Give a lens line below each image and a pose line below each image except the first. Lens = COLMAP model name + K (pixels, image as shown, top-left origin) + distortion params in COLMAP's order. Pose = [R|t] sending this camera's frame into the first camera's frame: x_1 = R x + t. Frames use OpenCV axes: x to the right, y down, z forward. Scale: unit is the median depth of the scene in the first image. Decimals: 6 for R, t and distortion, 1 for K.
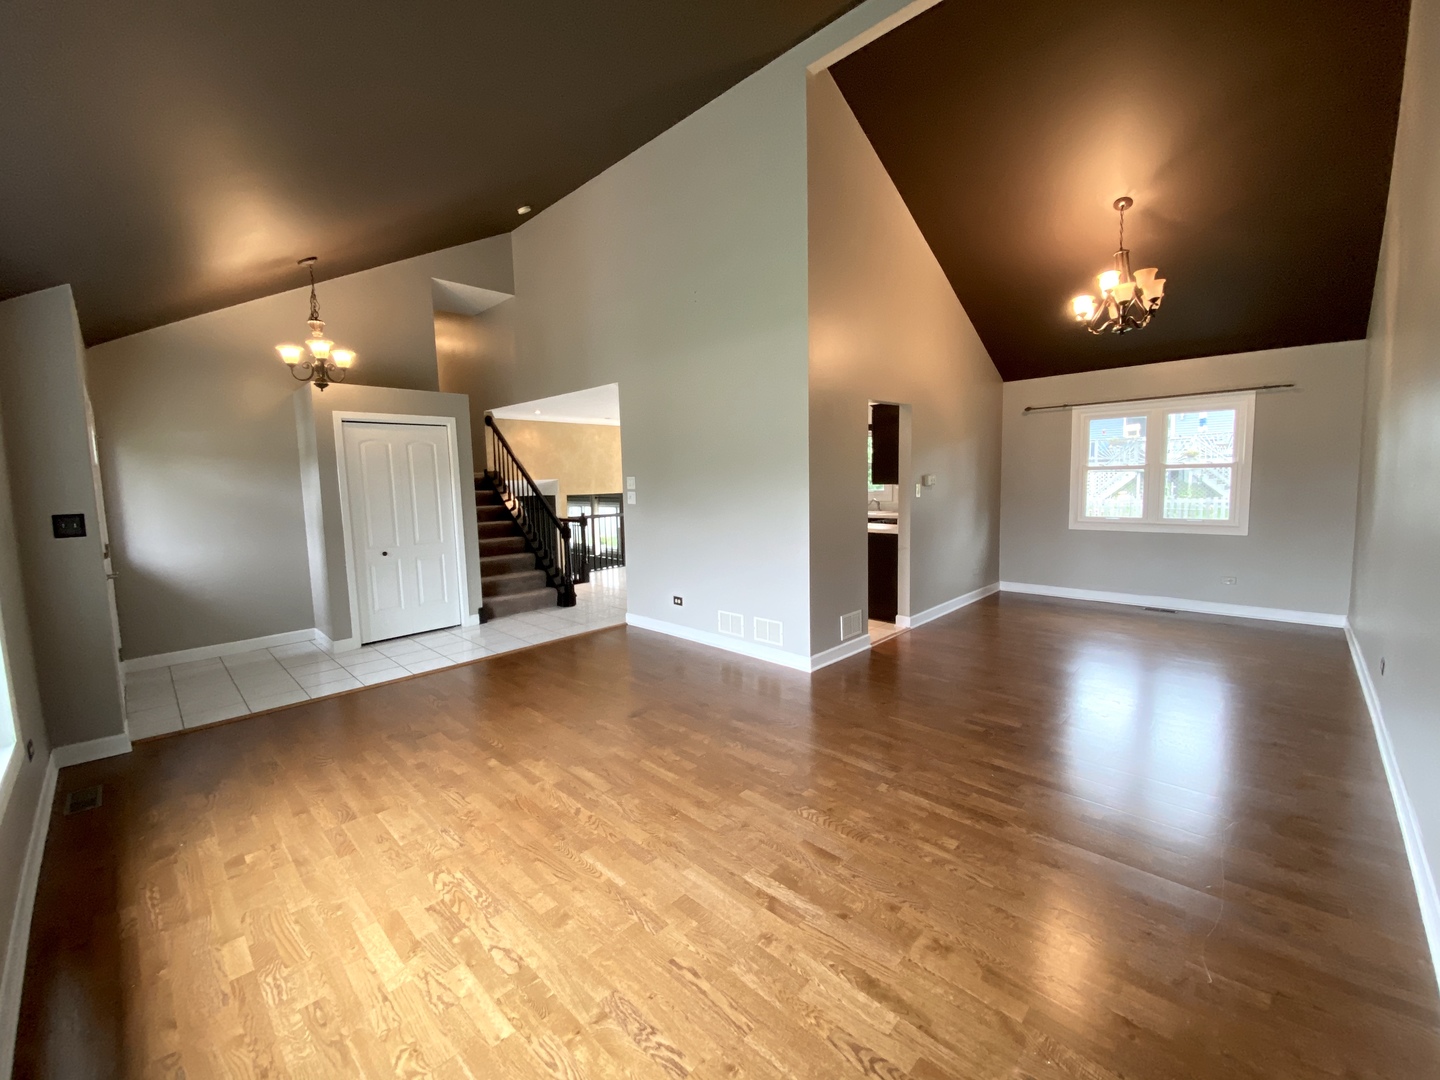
lens RADIAL K [[585.7, 0, 719.7], [0, 585.7, 528.5], [0, 0, 1]] dist [-0.001088, -0.008958]
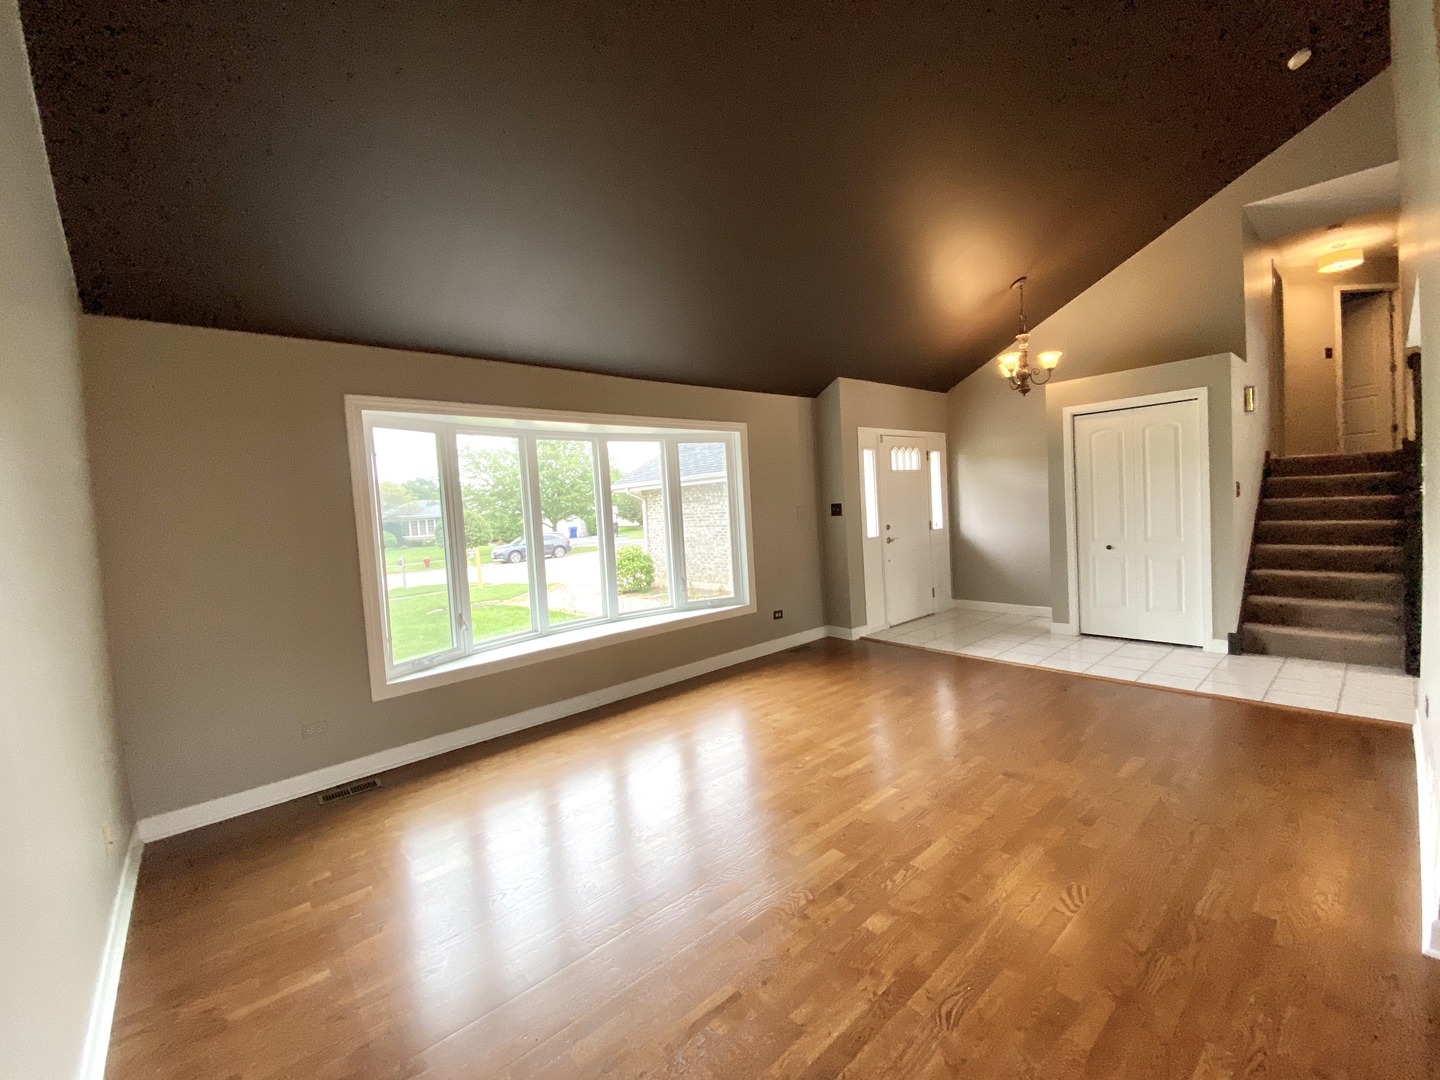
lens RADIAL K [[585.7, 0, 721.9], [0, 585.7, 546.1], [0, 0, 1]] dist [-0.001088, -0.008958]
pose [[-0.089404, 0.106430, -0.990293, 0.510039], [-0.028984, 0.993575, 0.109399, -0.053957], [0.995574, 0.038483, -0.085745, 0.516871]]
